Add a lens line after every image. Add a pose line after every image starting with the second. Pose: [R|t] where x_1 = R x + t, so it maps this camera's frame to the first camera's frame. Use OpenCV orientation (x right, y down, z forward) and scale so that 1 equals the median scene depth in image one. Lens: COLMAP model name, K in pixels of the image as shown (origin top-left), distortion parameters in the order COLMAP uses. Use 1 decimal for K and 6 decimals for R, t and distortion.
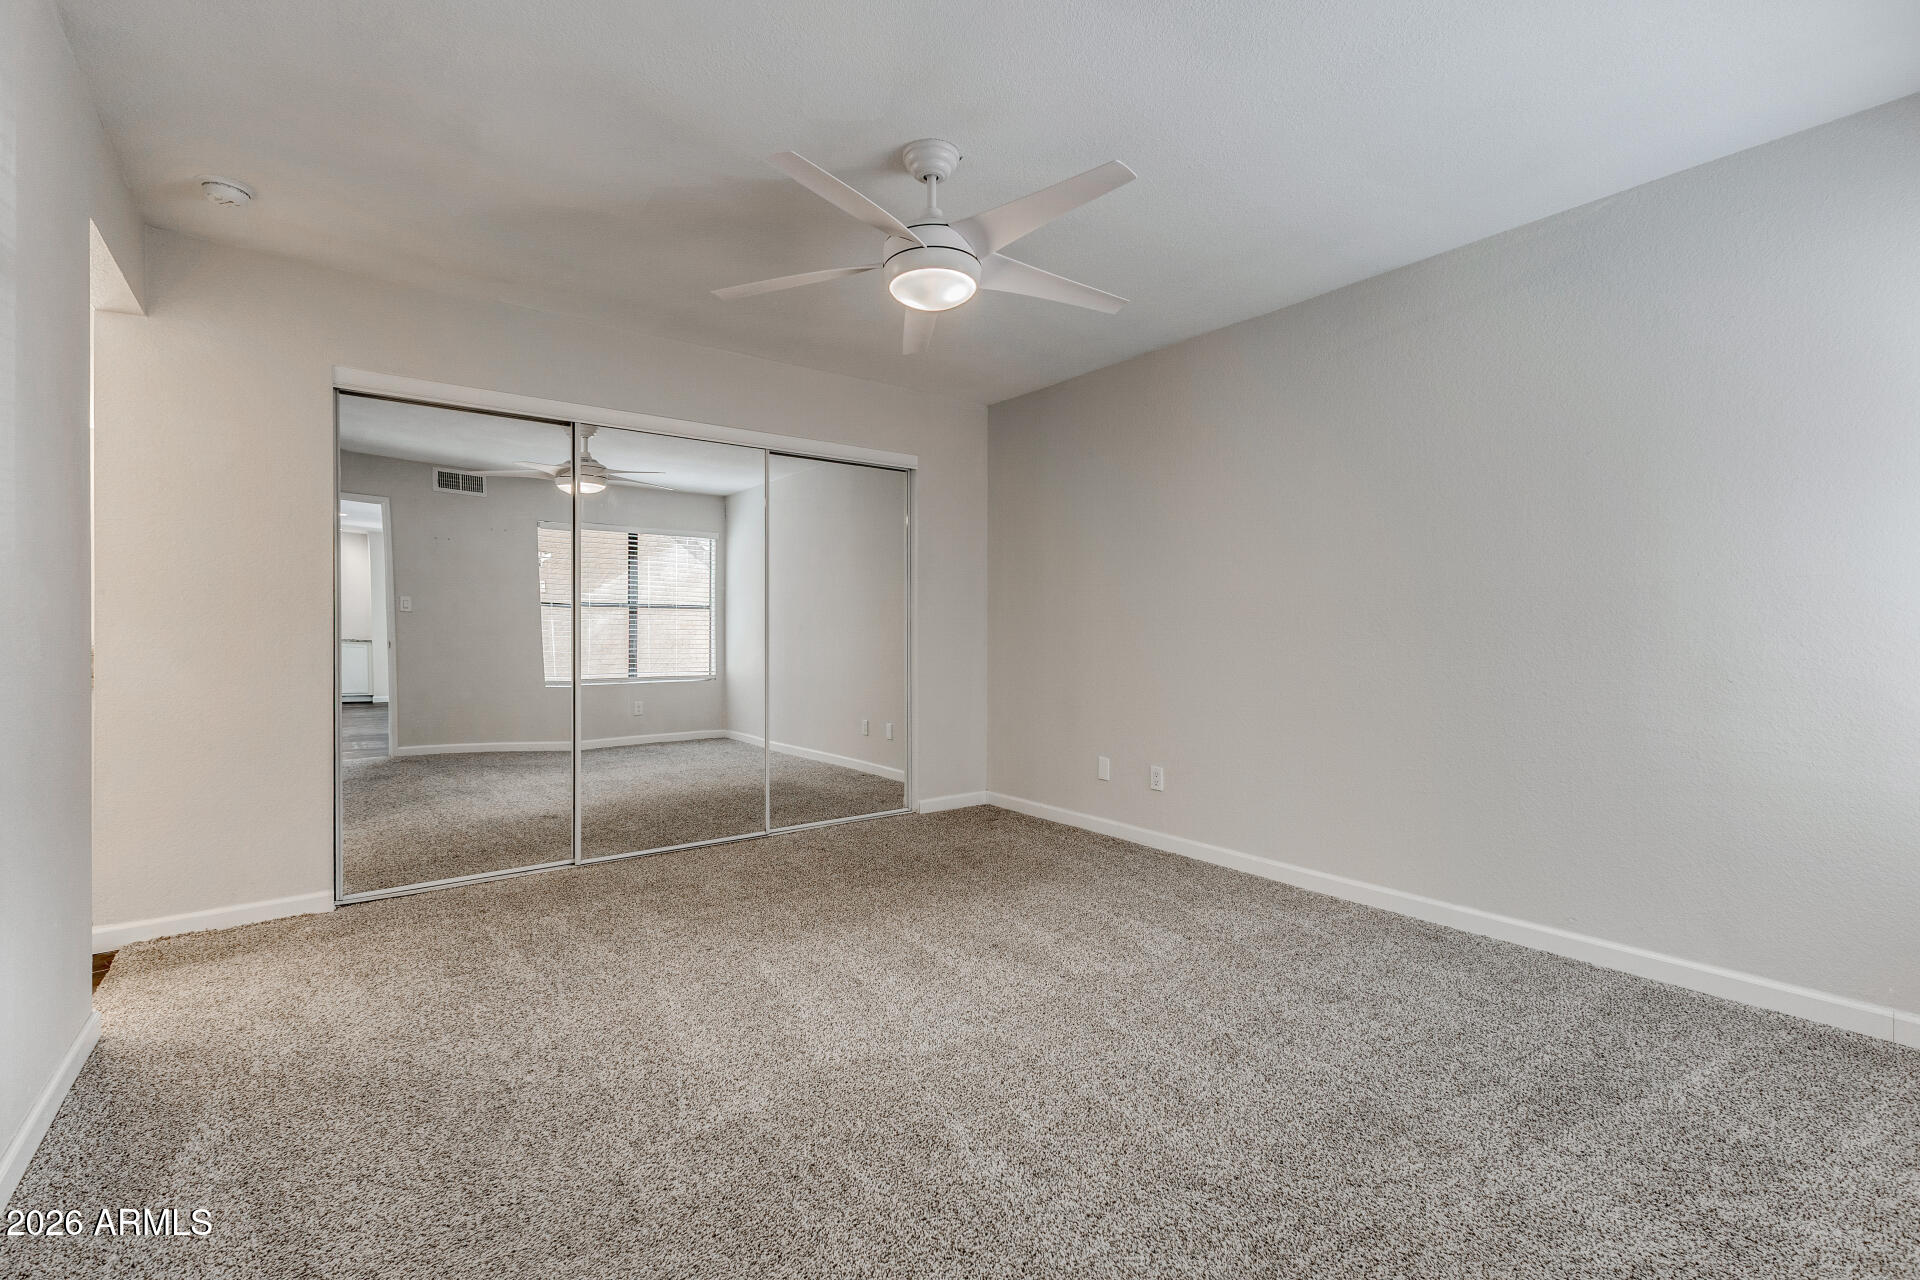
lens RADIAL K [[846.0, 0, 969.2], [0, 846.0, 628.5], [0, 0, 1]] dist [0.010677, -0.000117]
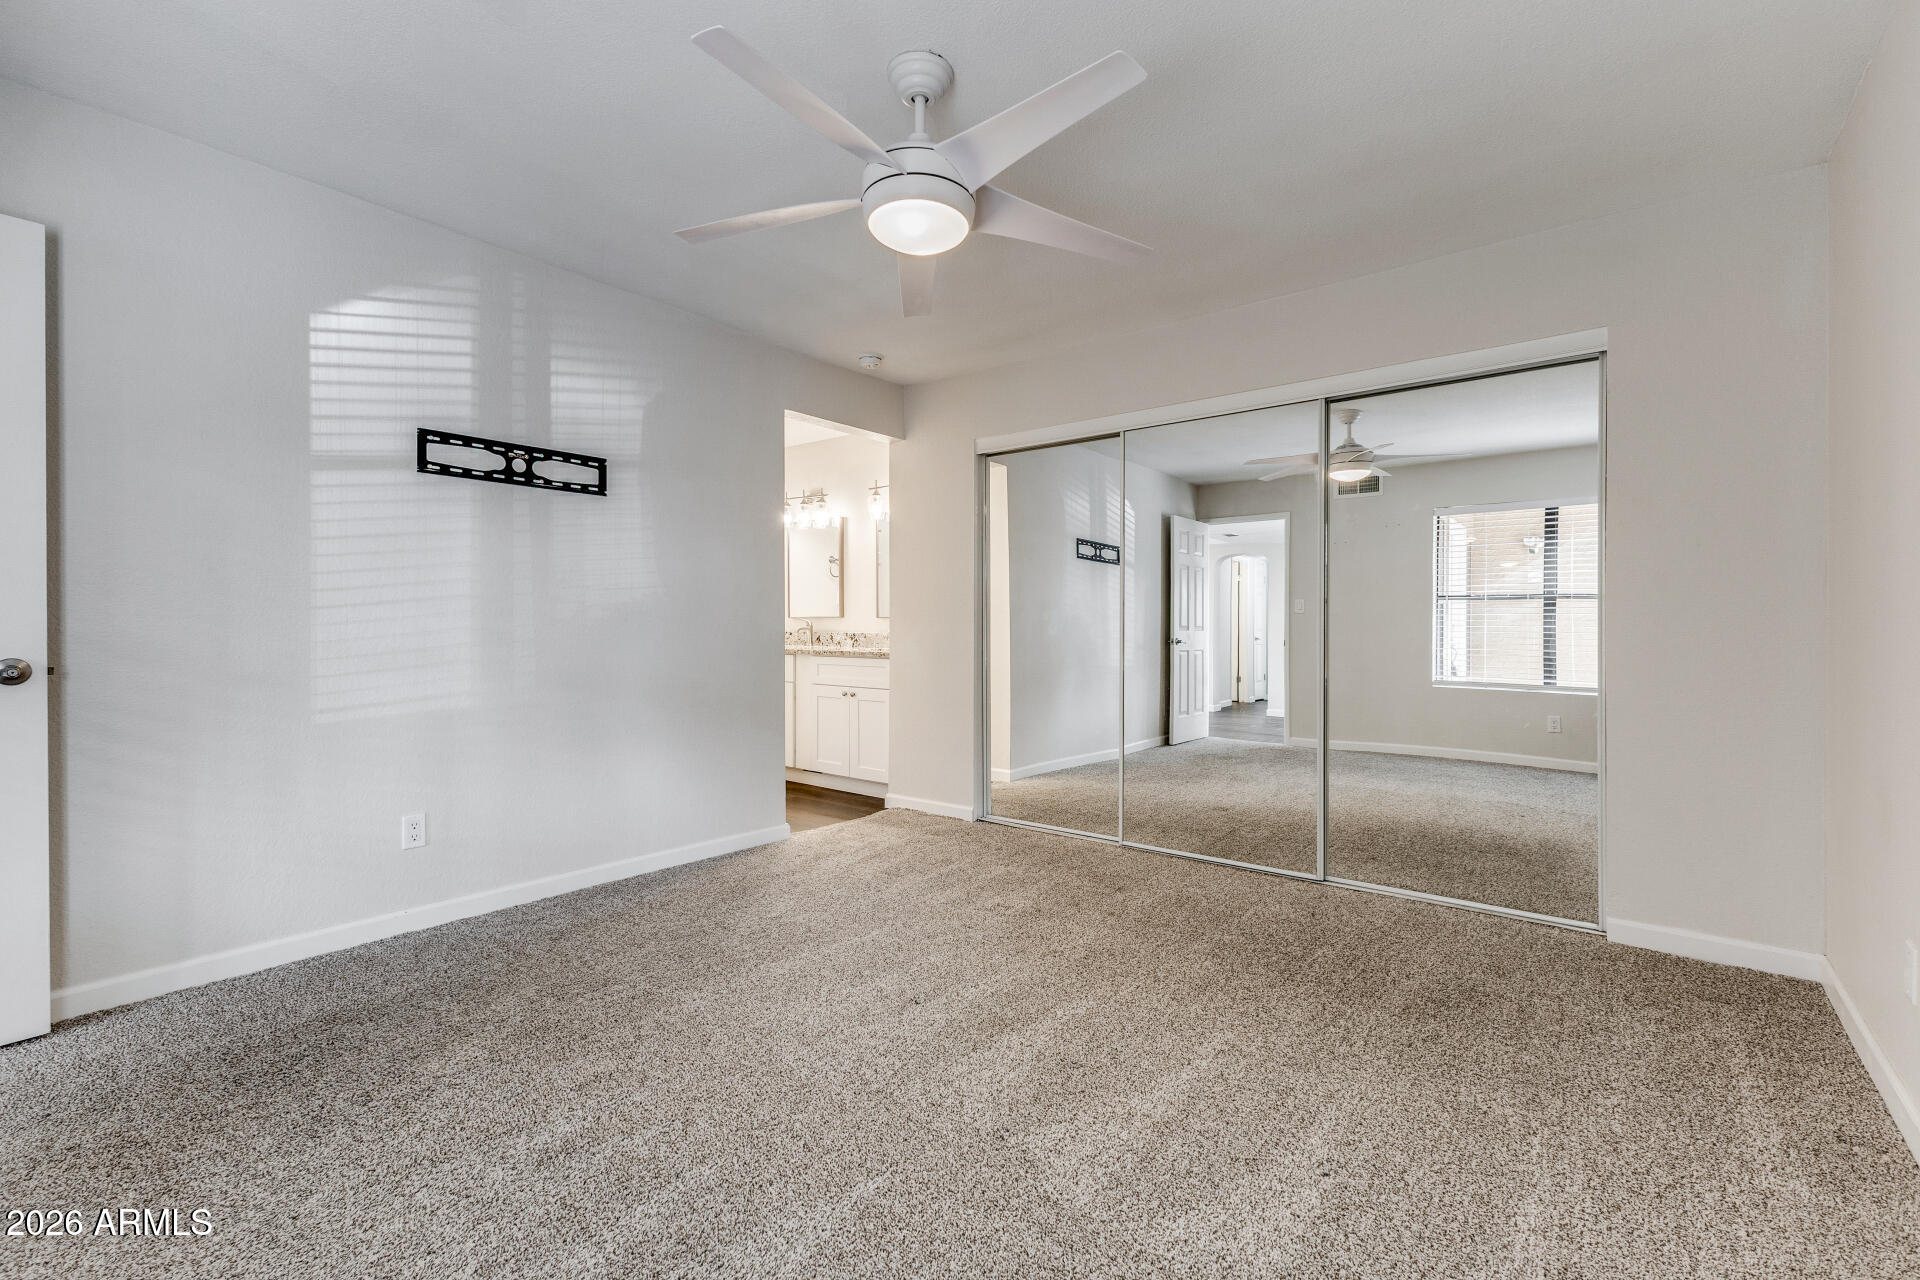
lens RADIAL K [[846.0, 0, 969.2], [0, 846.0, 628.5], [0, 0, 1]] dist [0.010677, -0.000117]
pose [[0.243909, 0.009831, -0.969748, 0.362536], [-0.003841, 0.999951, 0.009171, -0.002887], [0.969791, 0.001488, 0.243934, 0.374264]]
